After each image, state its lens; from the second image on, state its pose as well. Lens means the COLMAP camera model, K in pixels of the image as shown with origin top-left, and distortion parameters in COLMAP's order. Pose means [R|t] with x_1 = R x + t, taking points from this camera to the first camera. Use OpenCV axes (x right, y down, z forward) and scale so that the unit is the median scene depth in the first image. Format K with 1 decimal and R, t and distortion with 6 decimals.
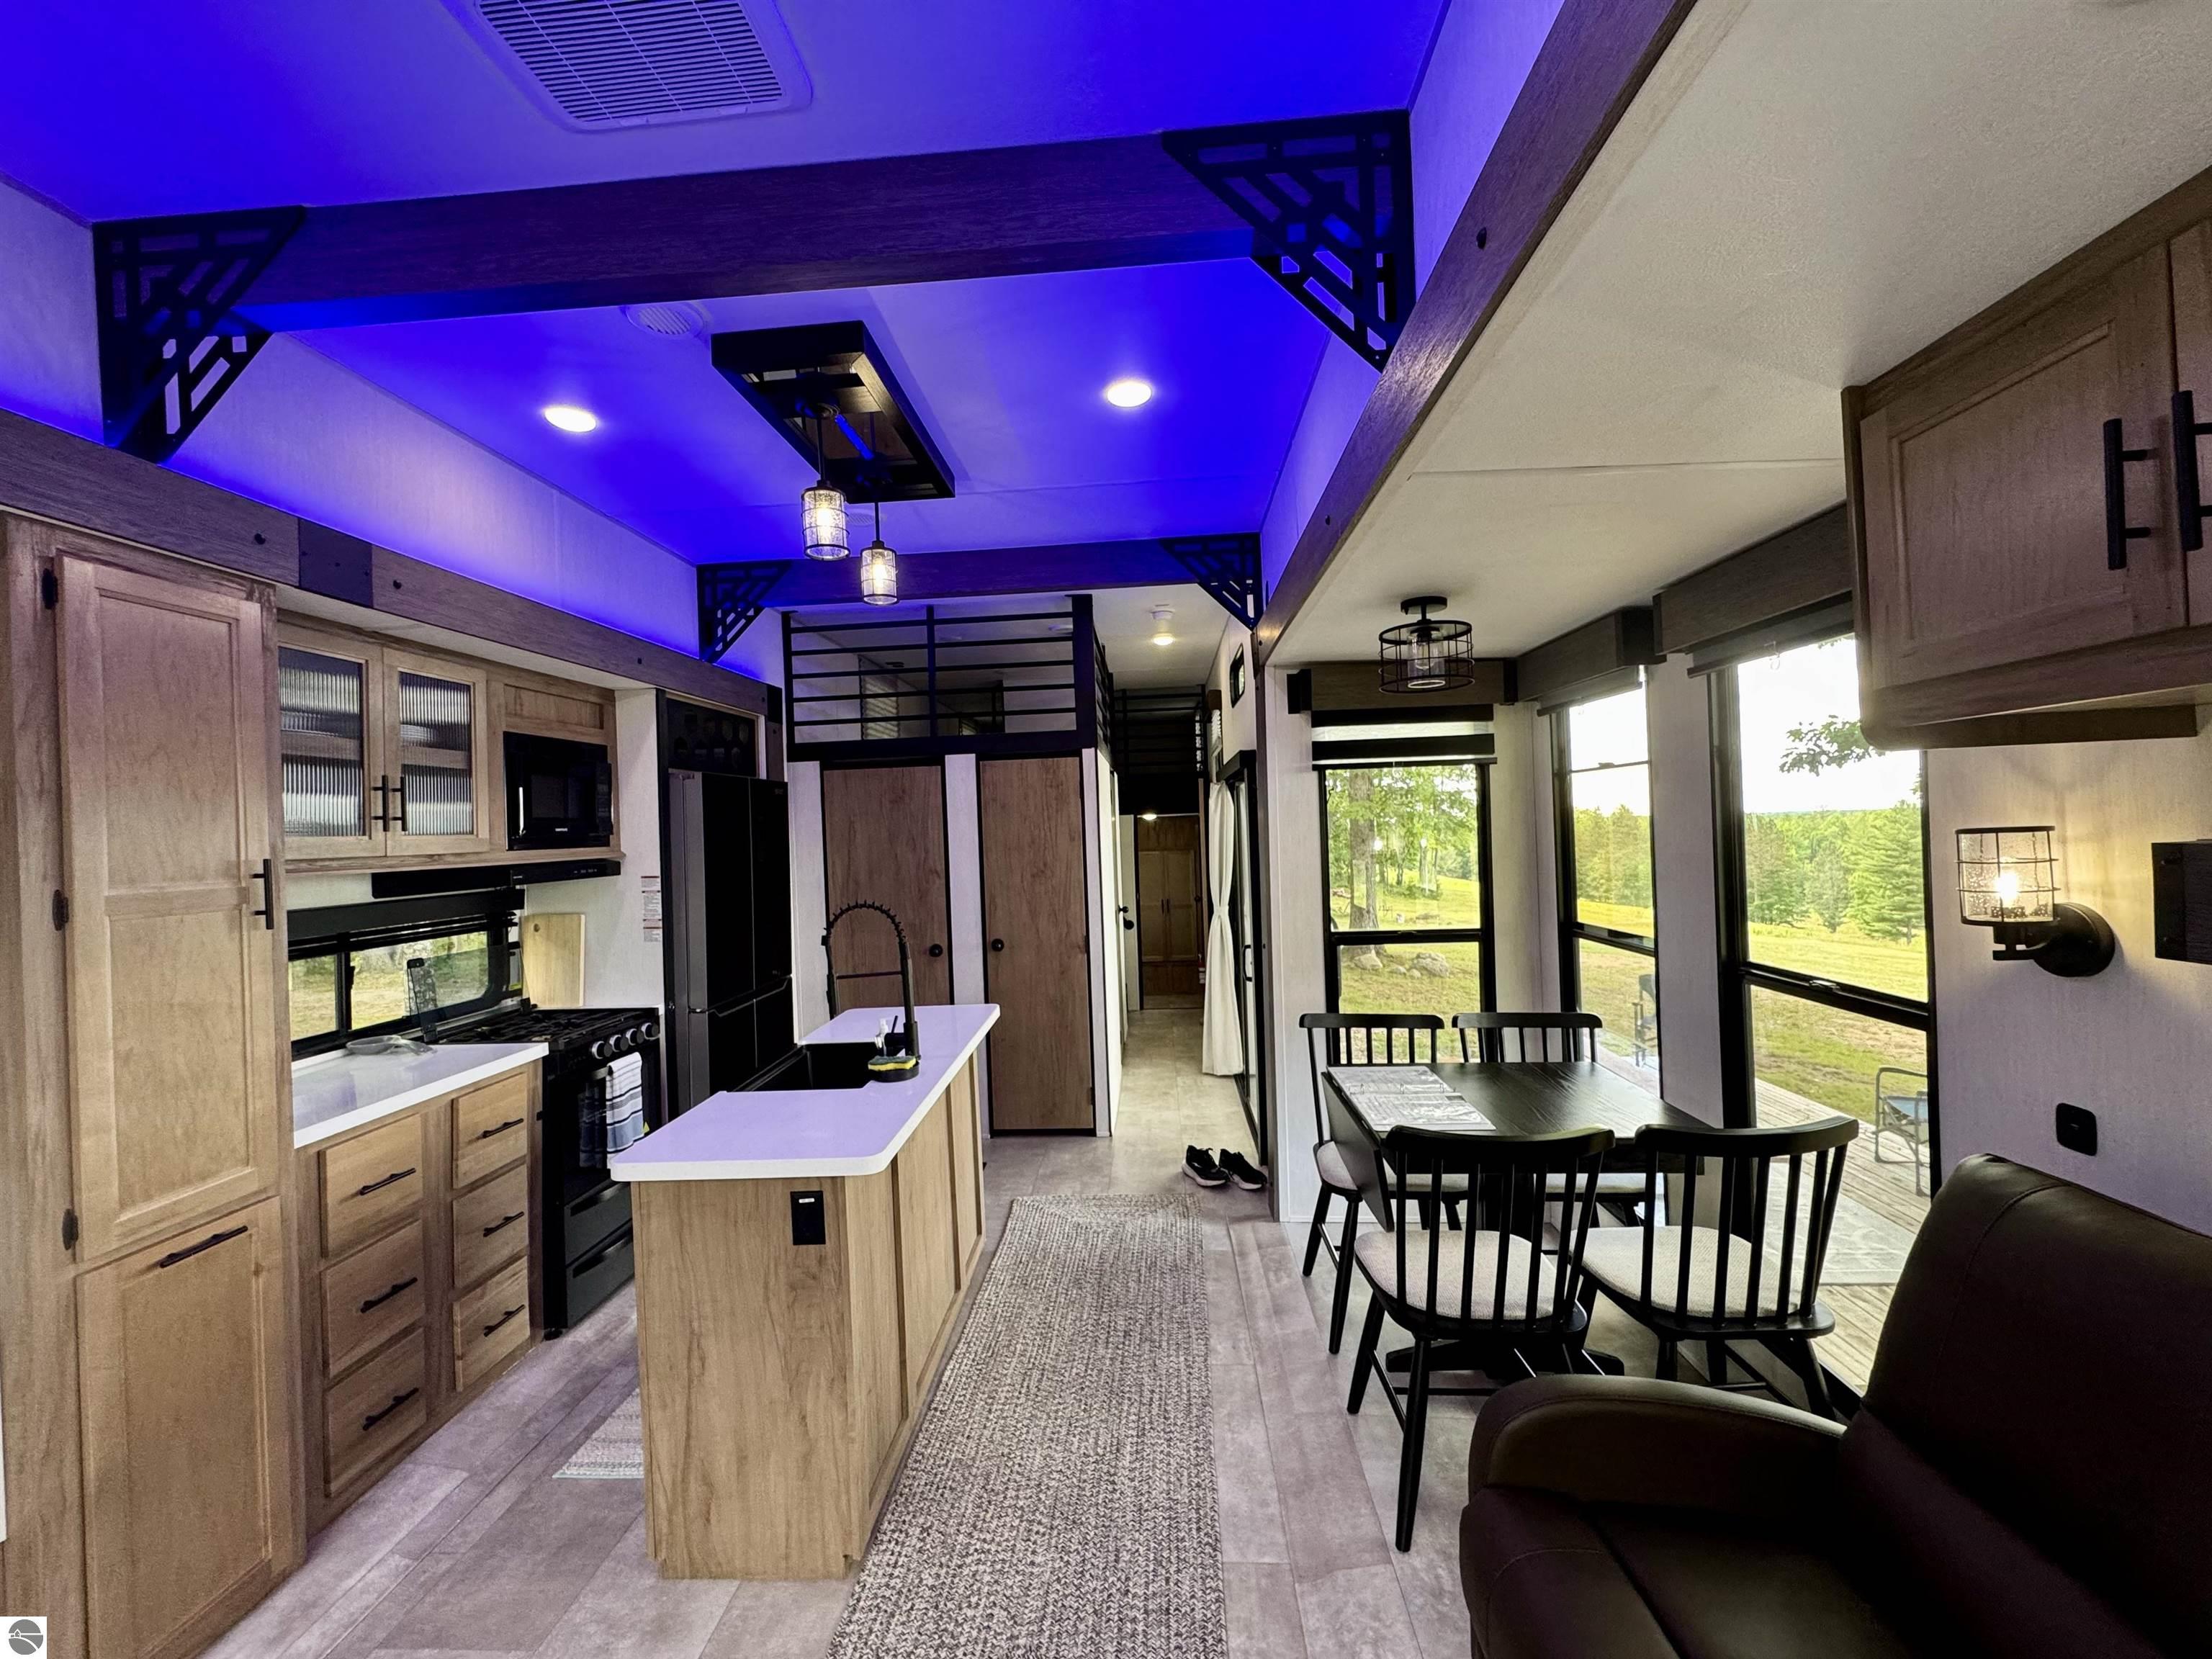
lens RADIAL K [[885.1, 0, 1106.0], [0, 885.1, 829.5], [0, 0, 1]] dist [-0.000545, -0.000029]
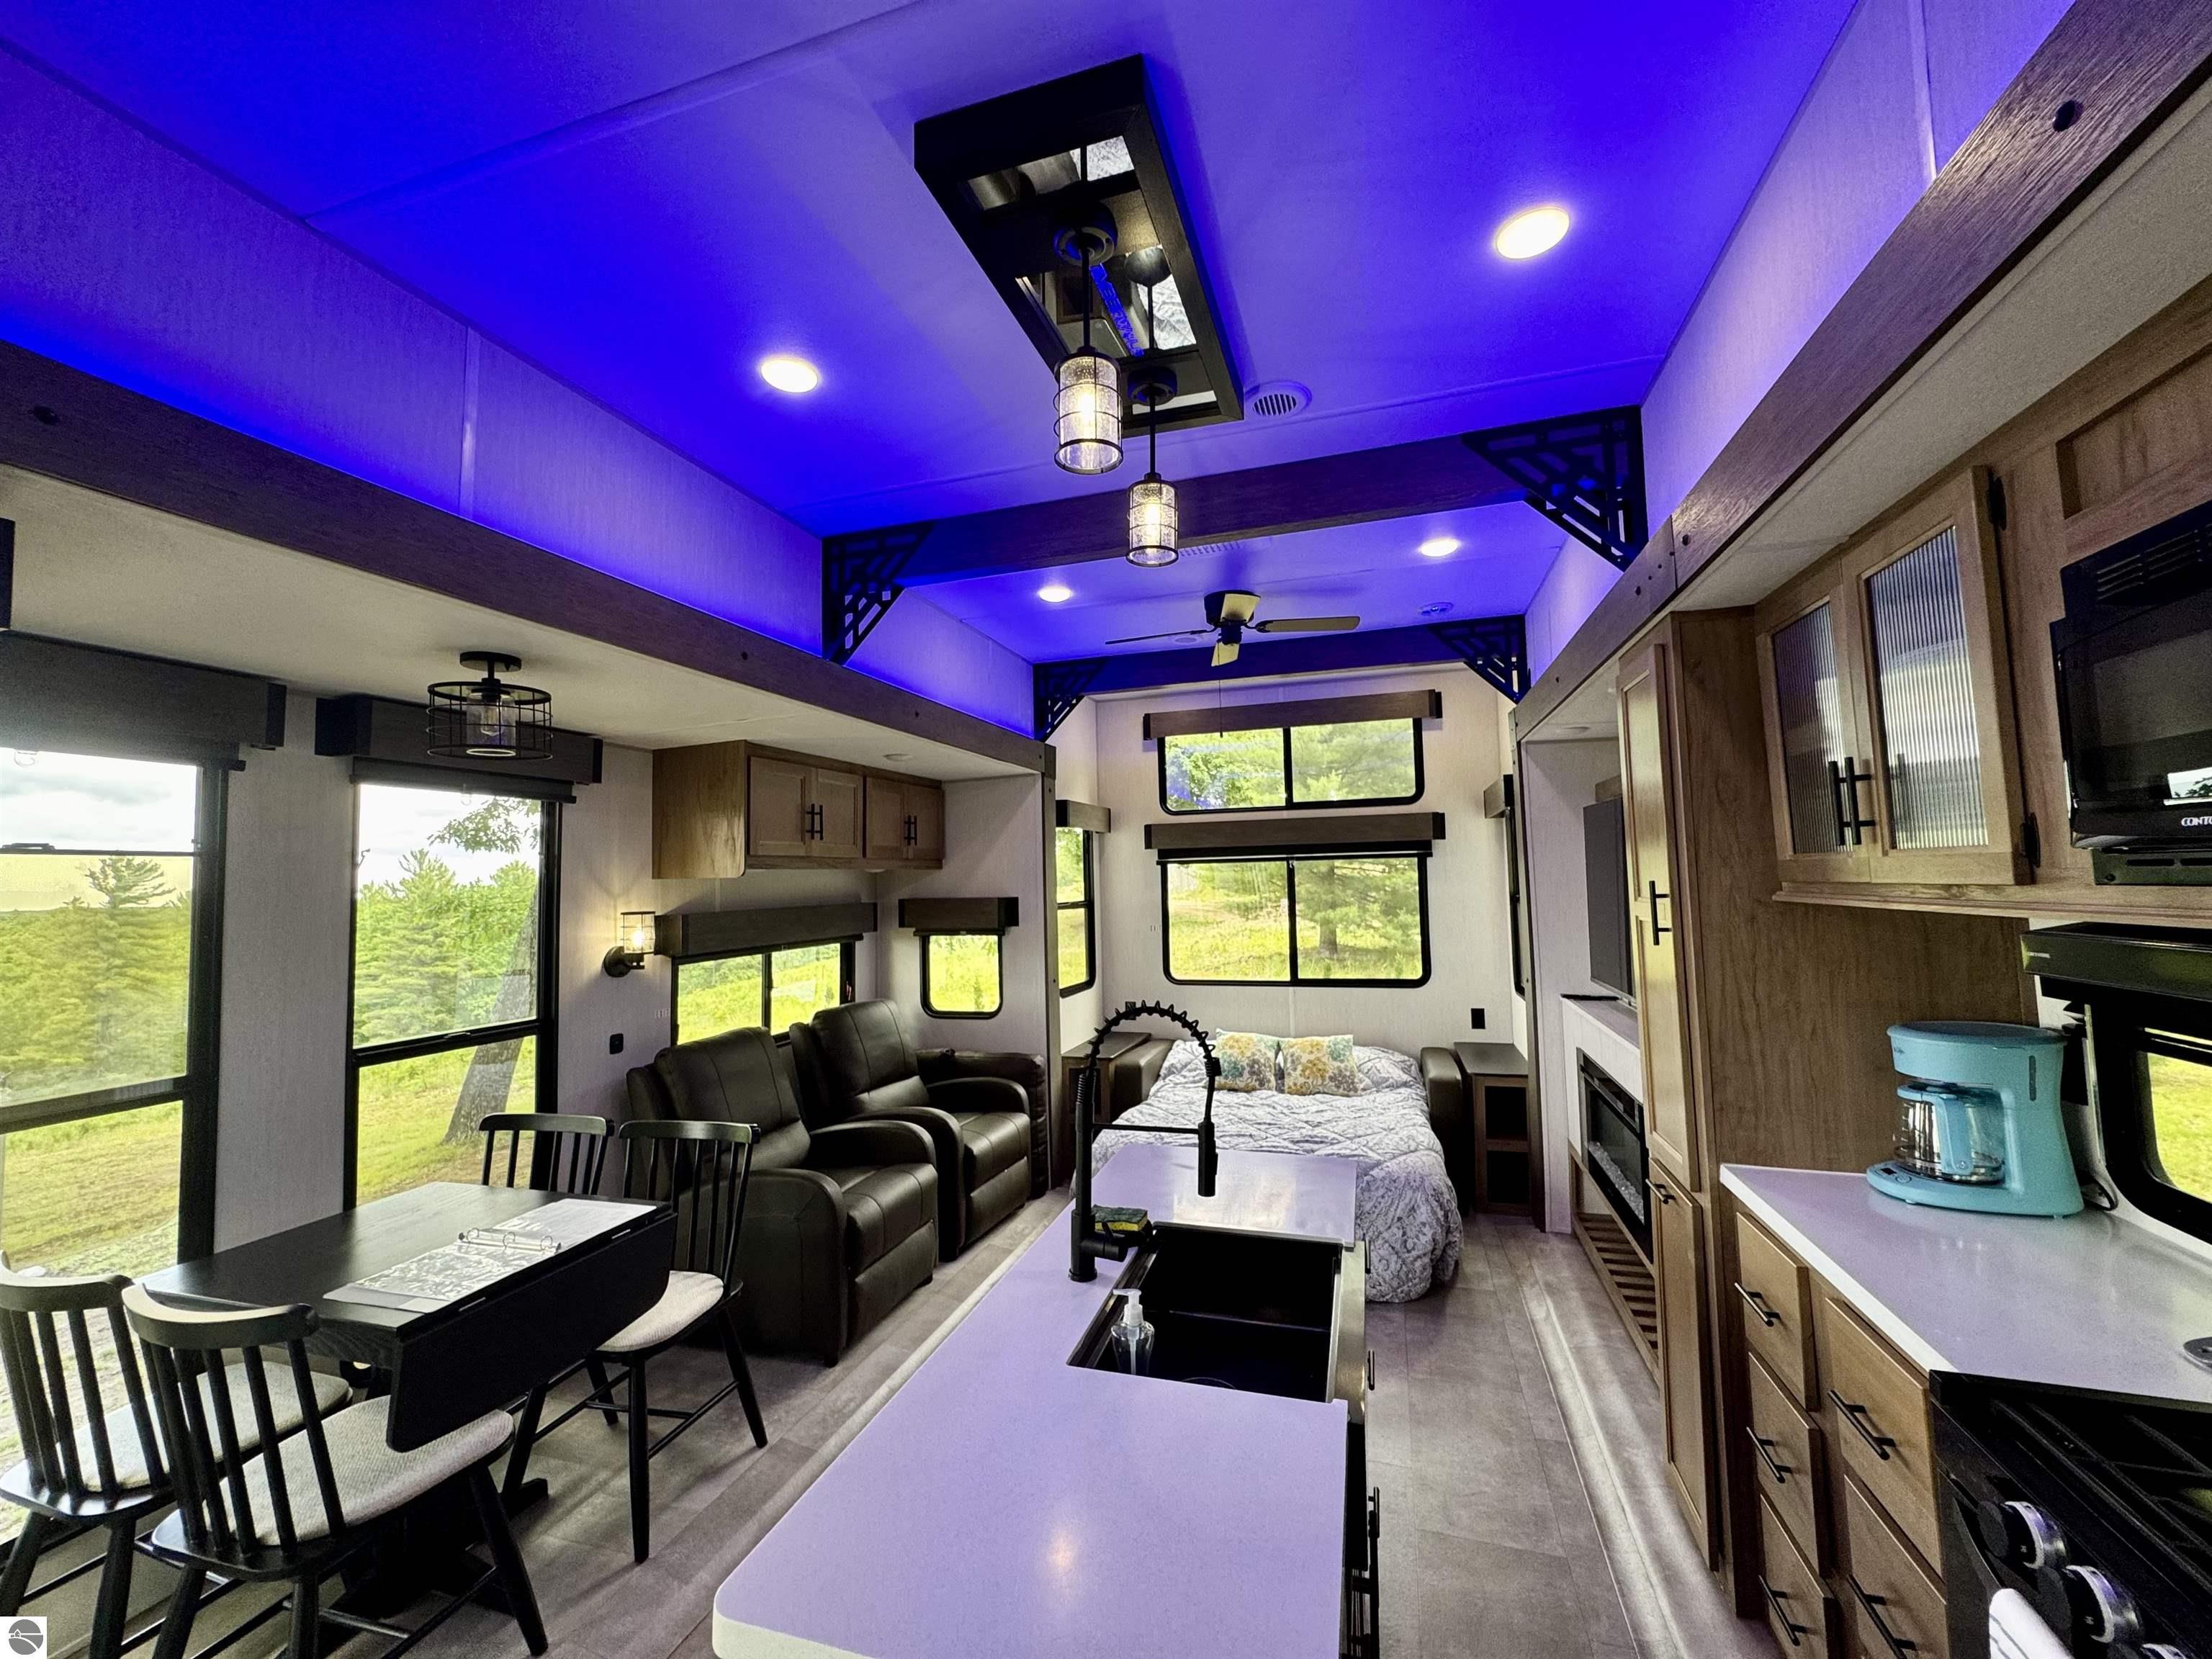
lens RADIAL K [[885.1, 0, 1106.0], [0, 885.1, 829.5], [0, 0, 1]] dist [-0.000545, -0.000029]
pose [[-0.968889, 0.070195, 0.237334, -0.362302], [0.057024, 0.996451, -0.061921, -0.000566], [-0.240838, -0.046461, -0.969453, 1.464977]]
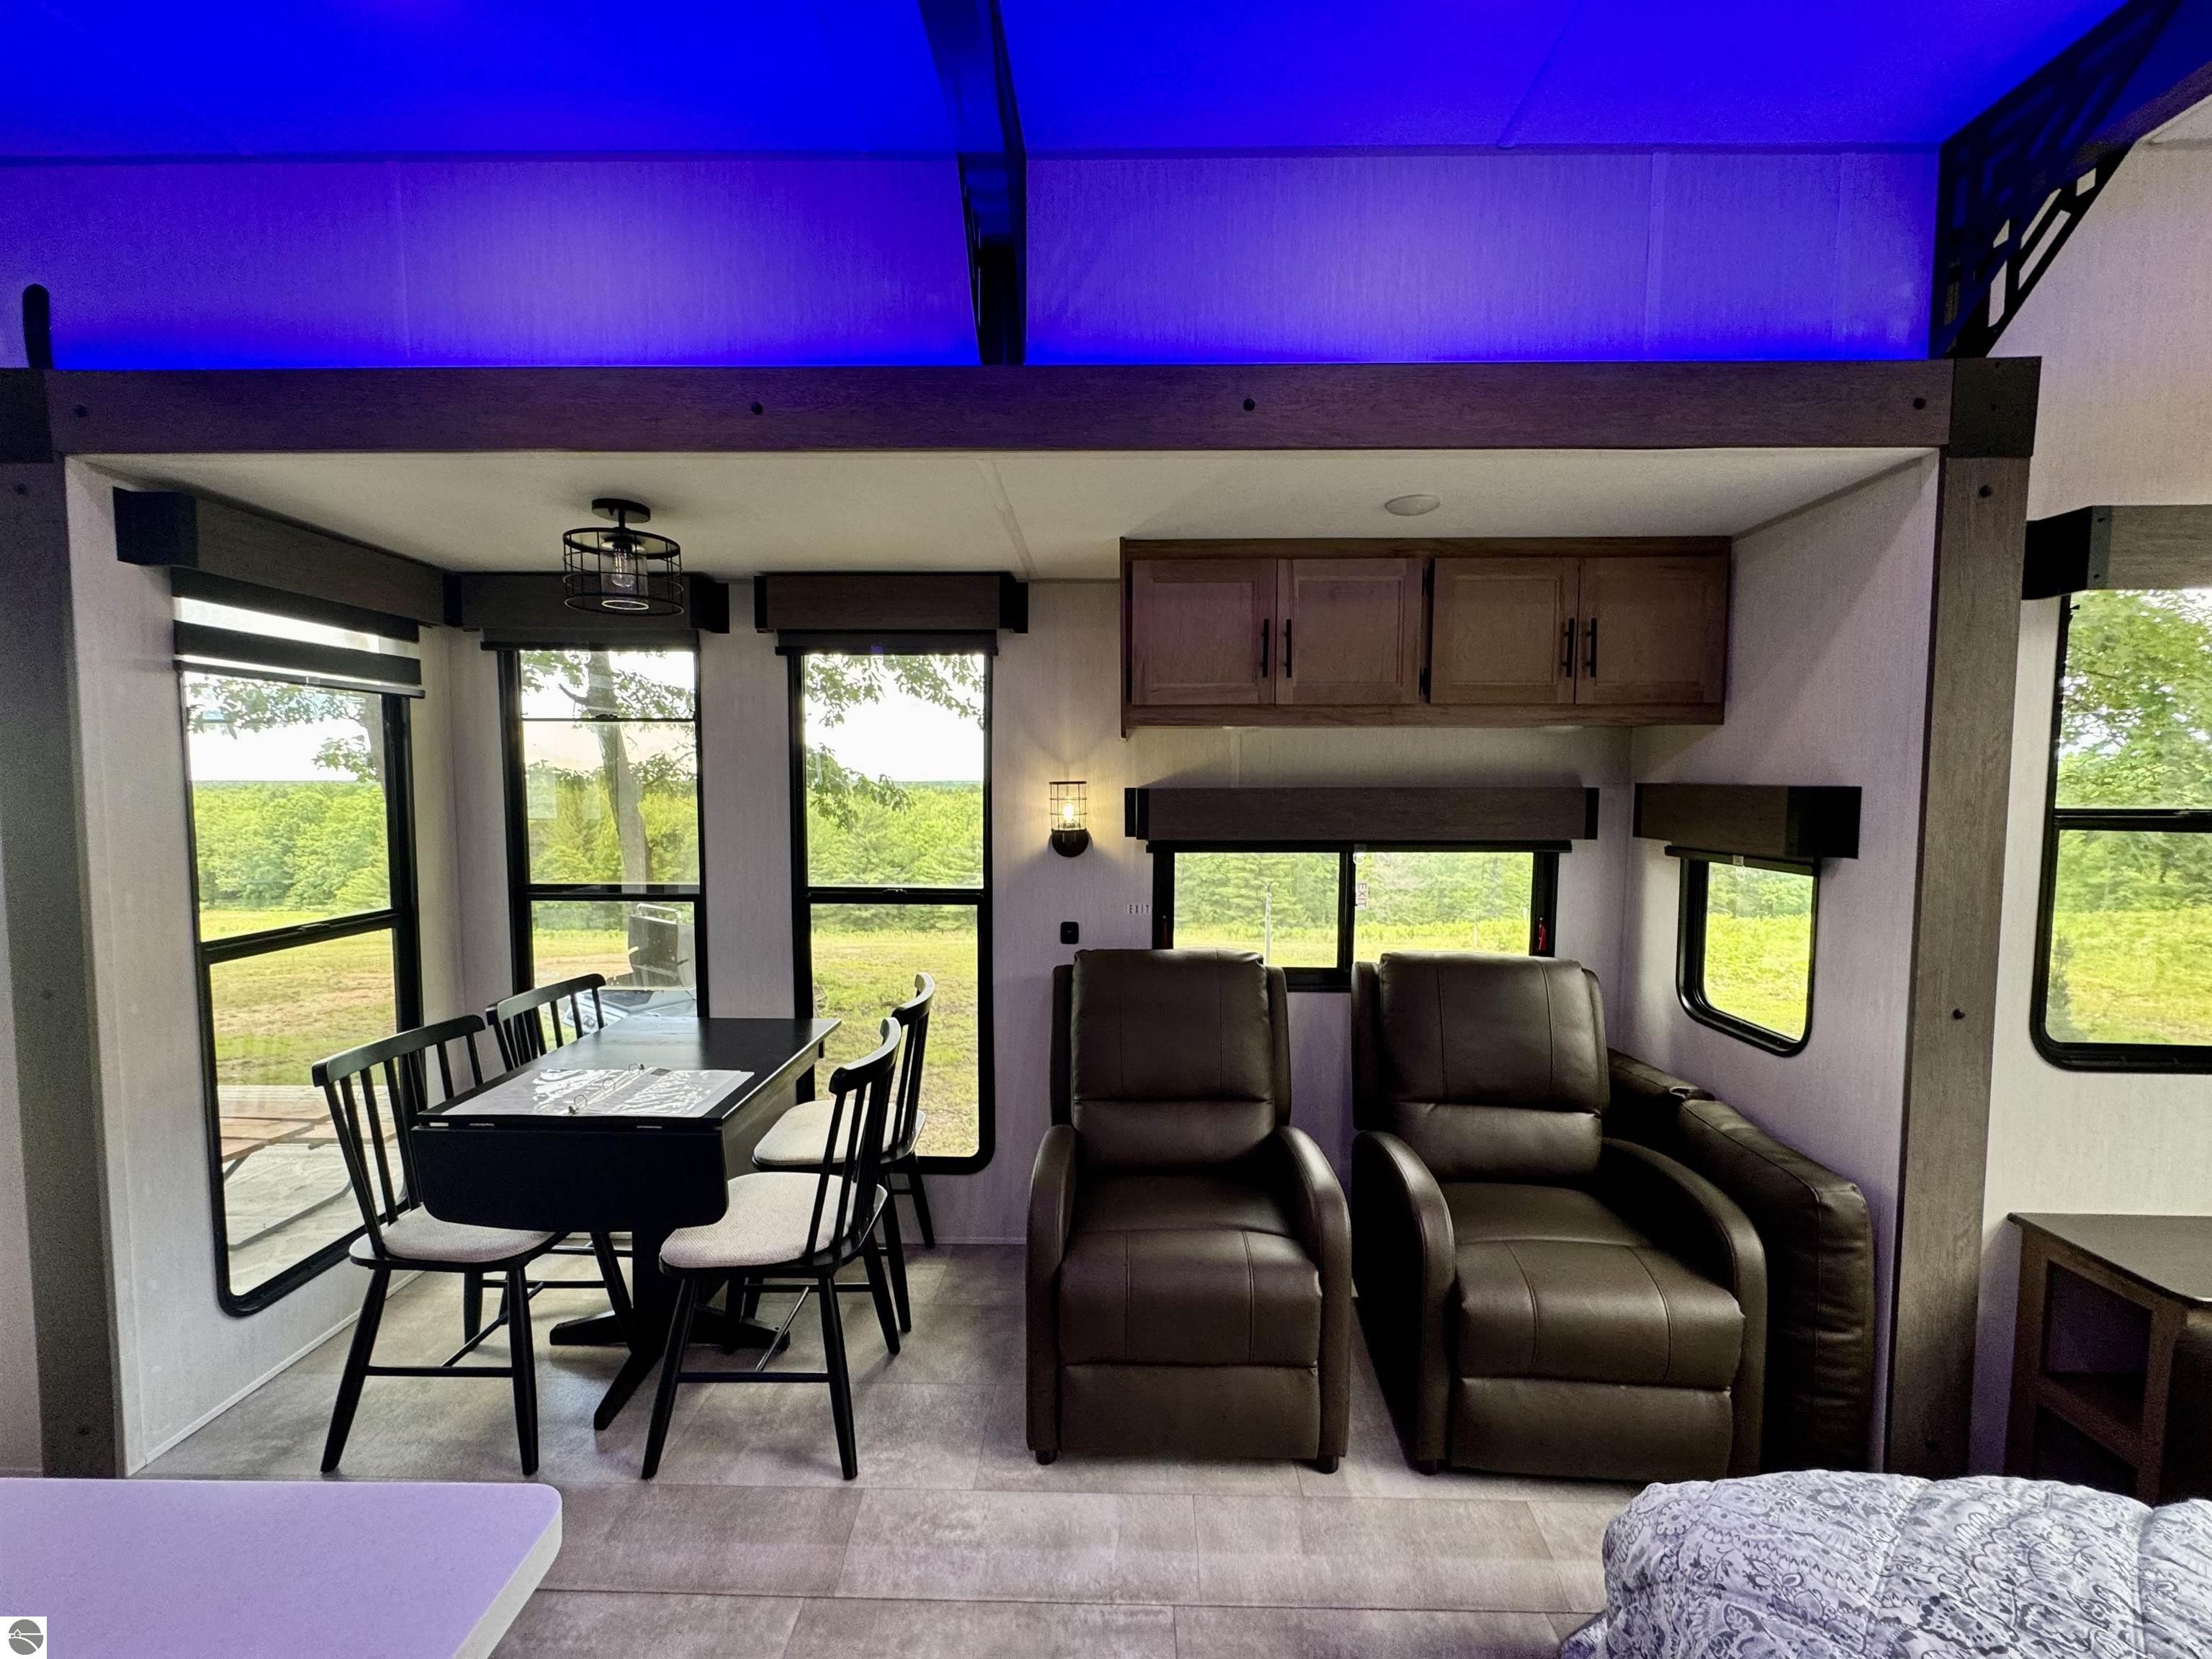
lens RADIAL K [[885.1, 0, 1106.0], [0, 885.1, 829.5], [0, 0, 1]] dist [-0.000545, -0.000029]
pose [[-0.034765, -0.025638, 0.999067, -0.444641], [0.001396, 0.999669, 0.025702, 0.027761], [-0.999395, 0.002288, -0.034718, 0.492148]]
